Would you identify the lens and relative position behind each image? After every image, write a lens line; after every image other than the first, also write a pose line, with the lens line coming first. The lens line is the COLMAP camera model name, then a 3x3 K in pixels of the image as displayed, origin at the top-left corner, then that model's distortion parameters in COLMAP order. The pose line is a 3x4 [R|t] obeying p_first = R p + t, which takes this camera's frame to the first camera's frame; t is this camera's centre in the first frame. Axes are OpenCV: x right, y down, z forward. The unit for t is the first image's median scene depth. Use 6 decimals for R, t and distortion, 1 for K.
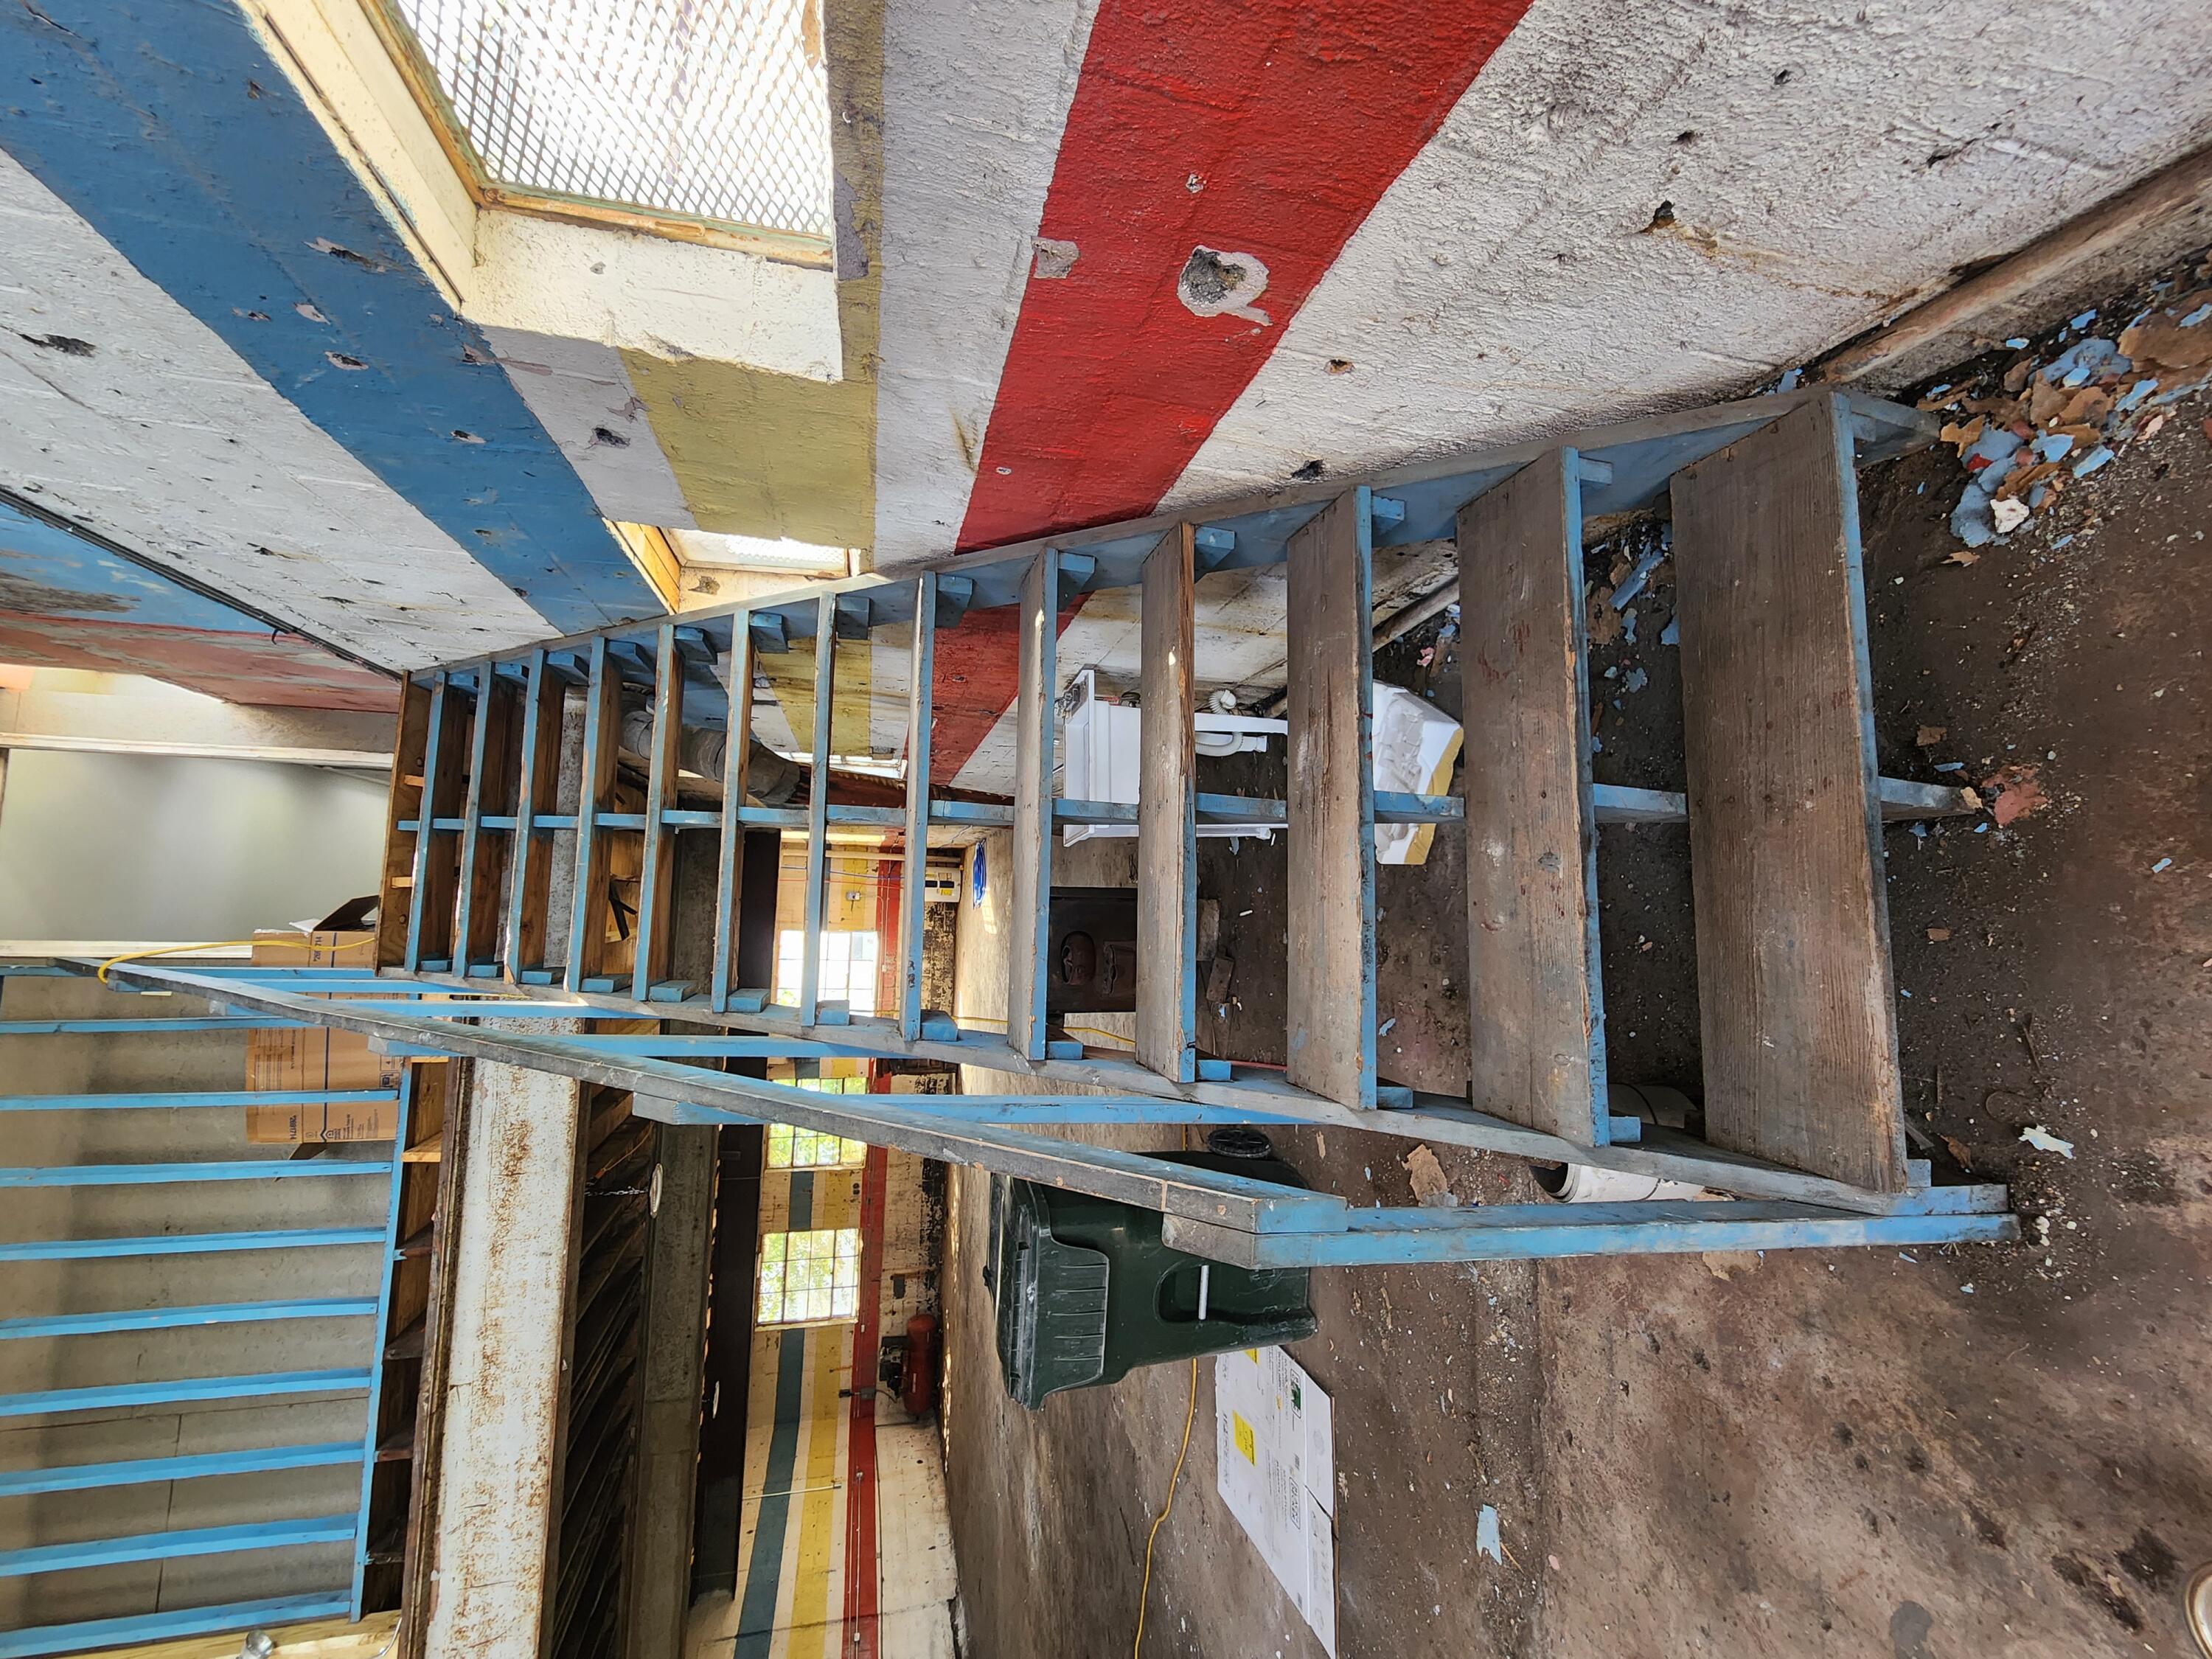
lens RADIAL K [[913.9, 0, 1107.8], [0, 913.9, 818.5], [0, 0, 1]] dist [-0.002480, 0.000822]
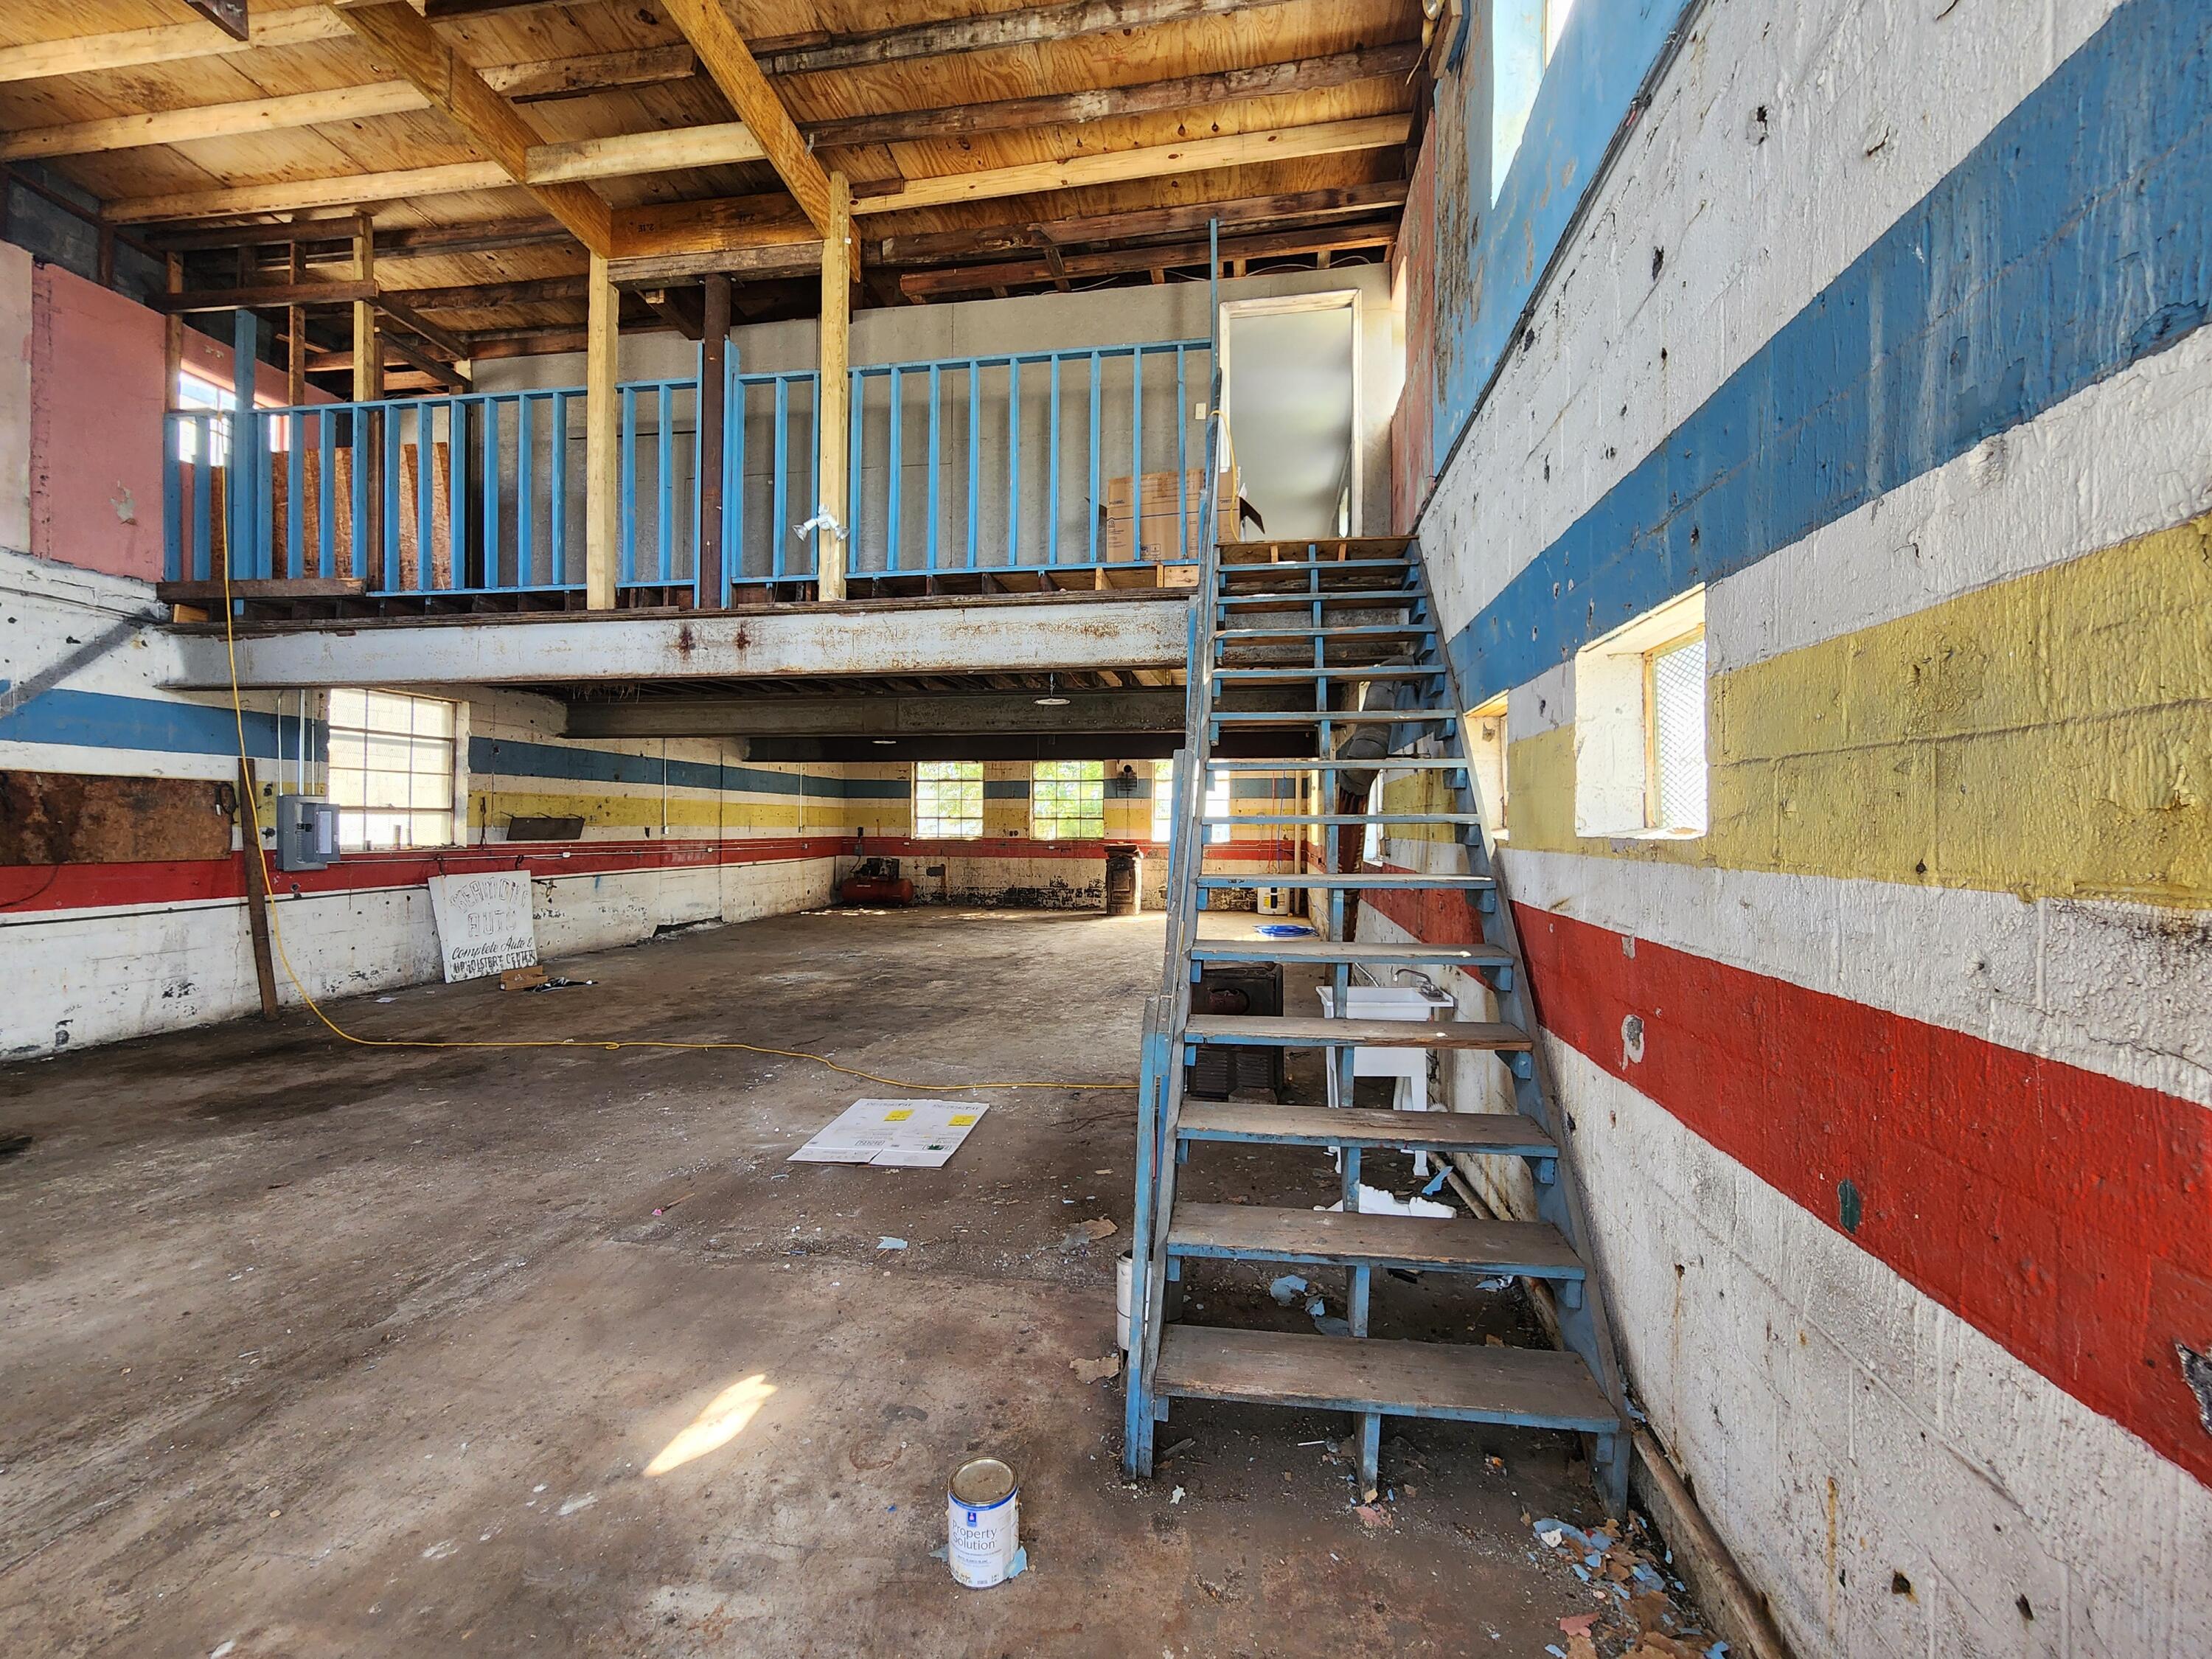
lens RADIAL K [[913.9, 0, 1106.2], [0, 913.9, 820.4], [0, 0, 1]] dist [-0.002480, 0.000822]
pose [[-0.017165, 0.965636, -0.259332, 0.071264], [-0.969287, 0.047571, 0.241288, -0.005803], [0.245333, 0.255509, 0.935162, -0.401574]]
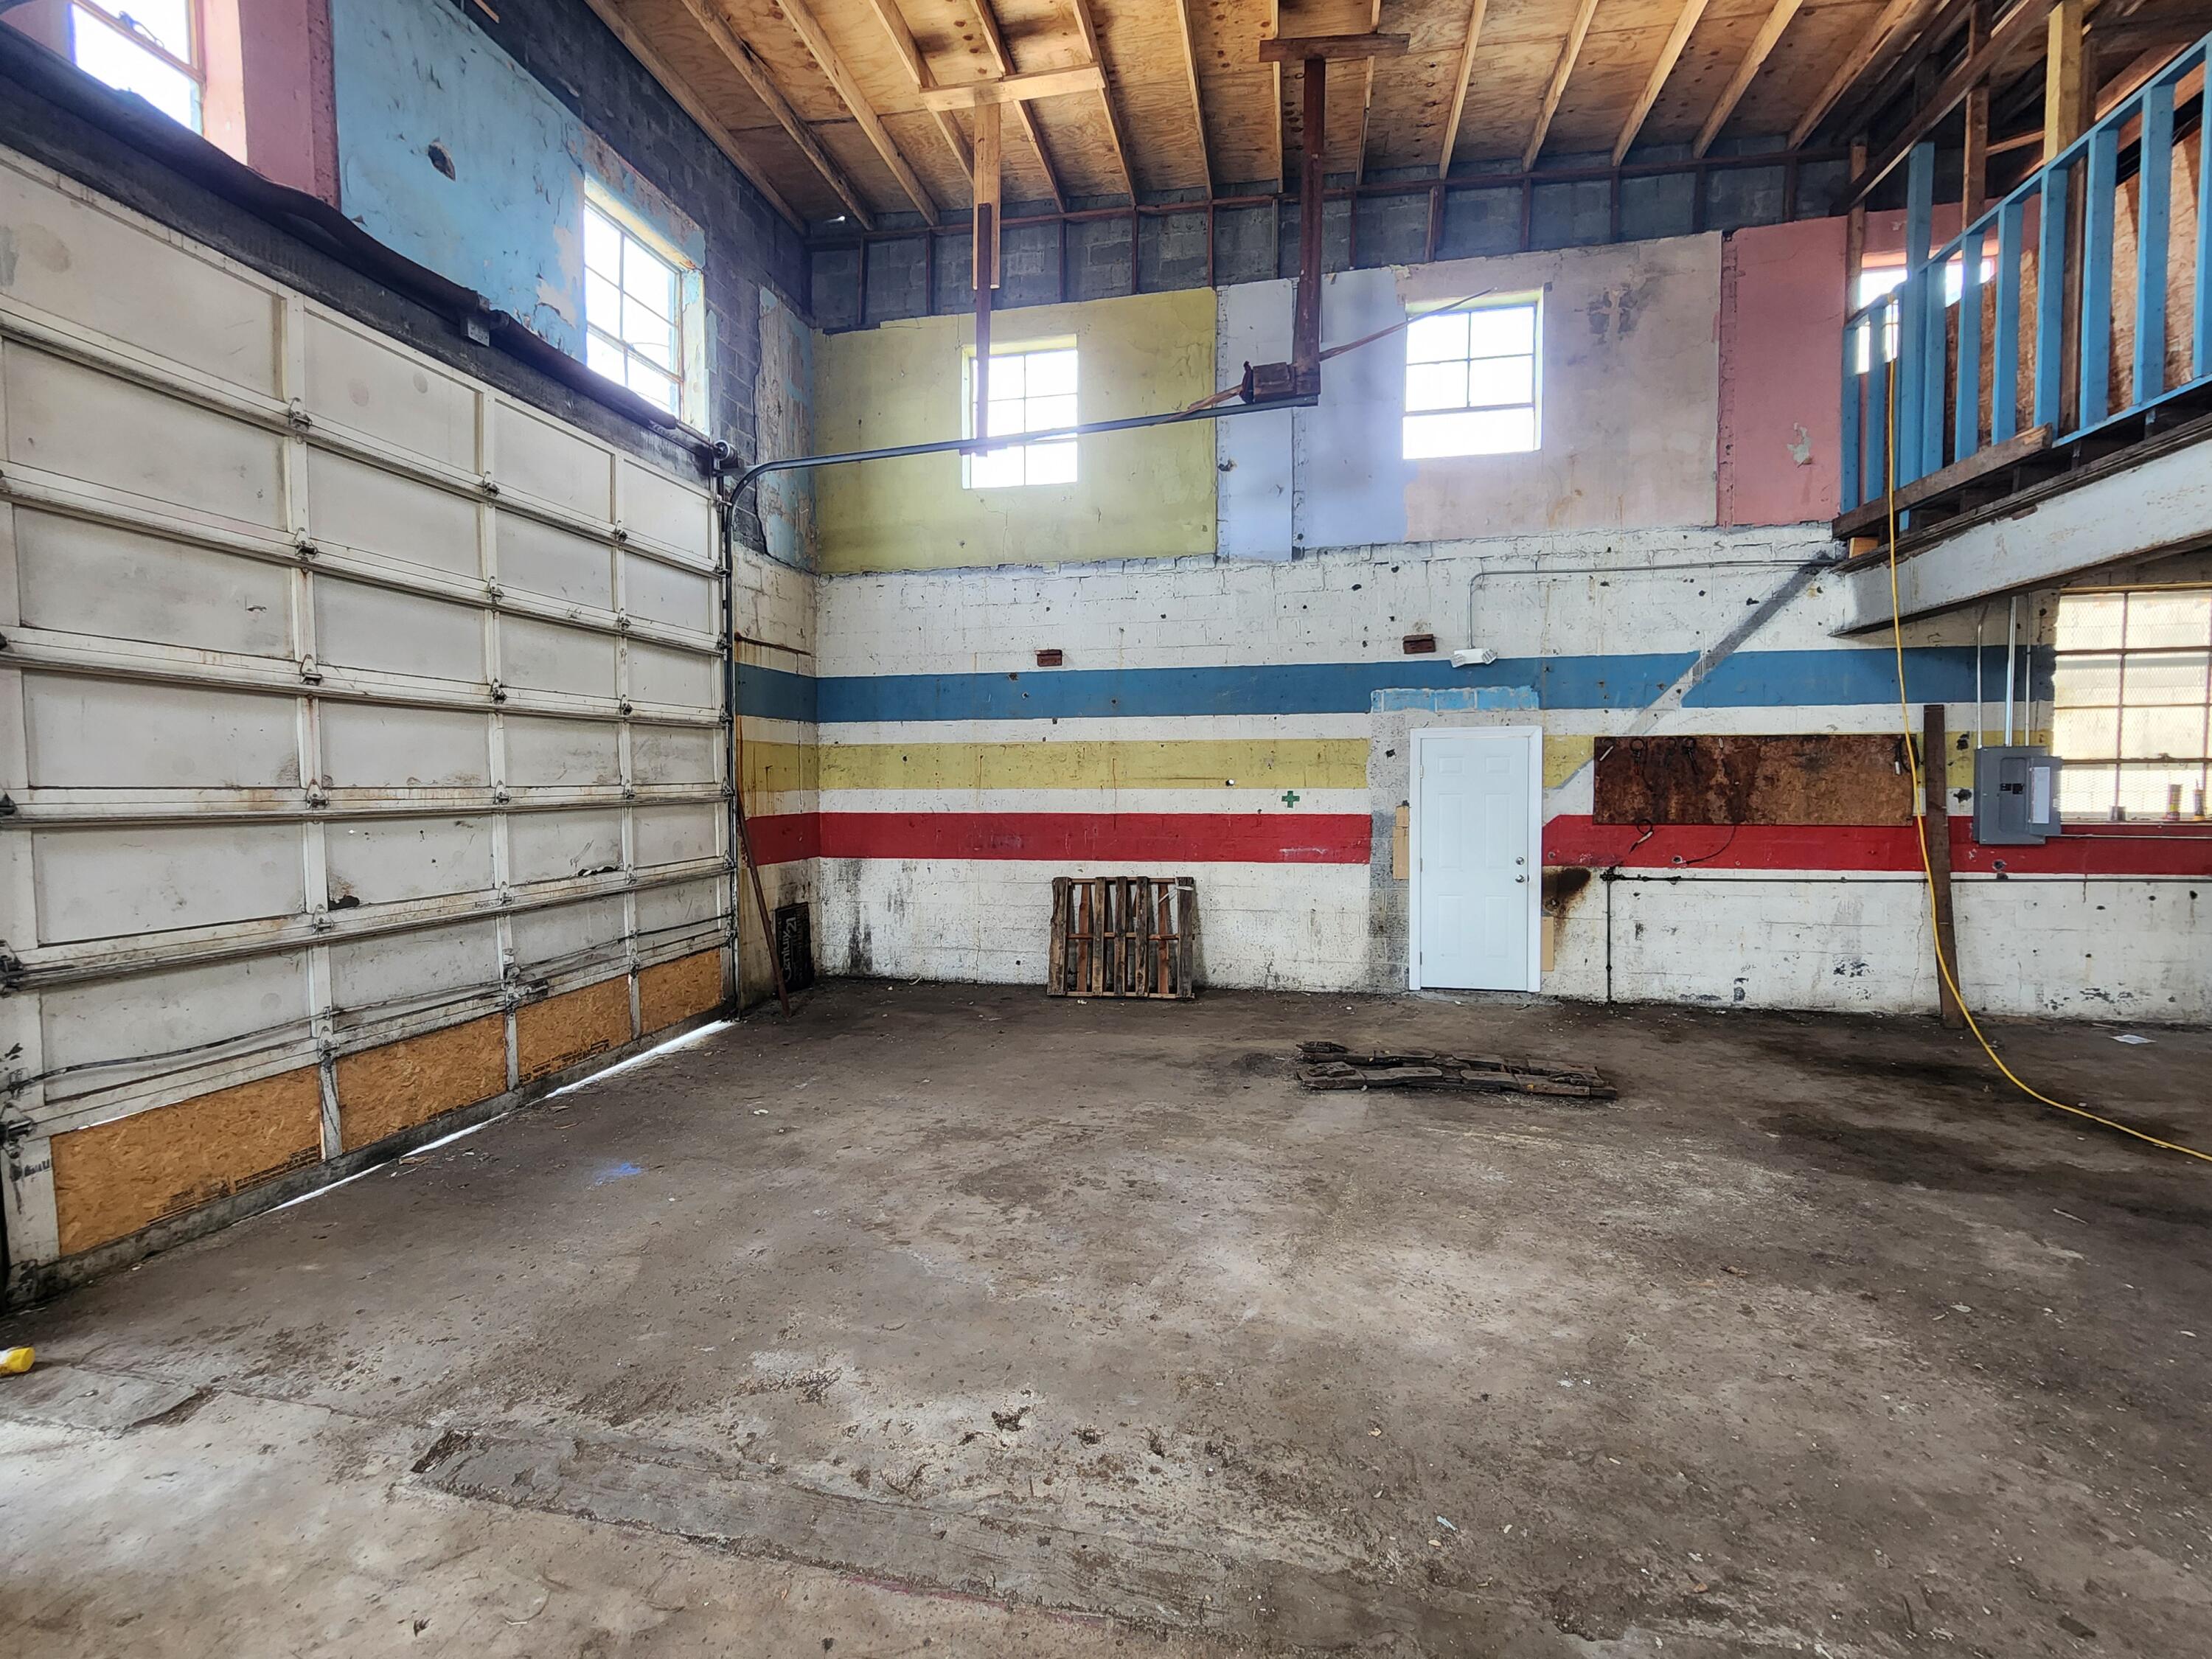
lens RADIAL K [[913.9, 0, 1118.8], [0, 913.9, 812.9], [0, 0, 1]] dist [-0.002480, 0.000822]
pose [[-0.250766, 0.966653, 0.051942, -0.087260], [0.278013, 0.020518, 0.960358, 0.335811], [0.927268, 0.255266, -0.273887, 0.156428]]
